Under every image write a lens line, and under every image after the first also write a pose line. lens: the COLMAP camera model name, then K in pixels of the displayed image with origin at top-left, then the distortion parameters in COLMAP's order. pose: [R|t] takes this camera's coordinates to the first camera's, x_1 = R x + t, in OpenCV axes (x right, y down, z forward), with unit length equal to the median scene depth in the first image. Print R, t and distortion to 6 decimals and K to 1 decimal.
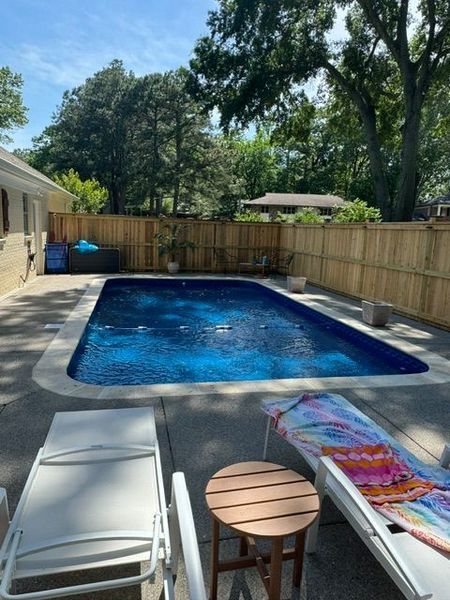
lens RADIAL K [[432.8, 0, 225.0], [0, 432.8, 300.0], [0, 0, 1]] dist [-0.002497, 0.003120]
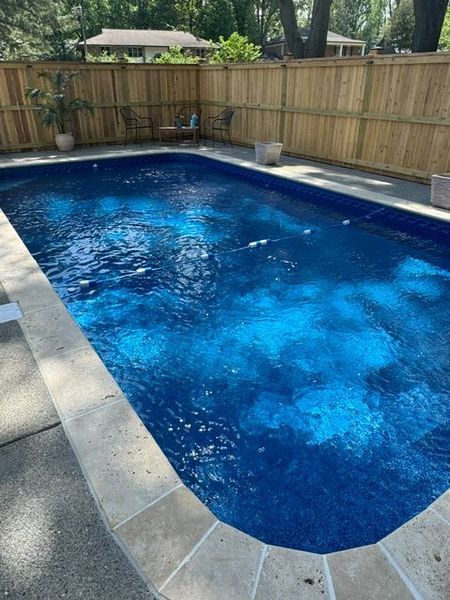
lens RADIAL K [[432.8, 0, 225.0], [0, 432.8, 300.0], [0, 0, 1]] dist [-0.002497, 0.003120]
pose [[0.934486, -0.197296, 0.296327, -0.133793], [0.096361, 0.941491, 0.322969, -0.035912], [-0.342710, -0.273255, 0.898822, 0.225025]]
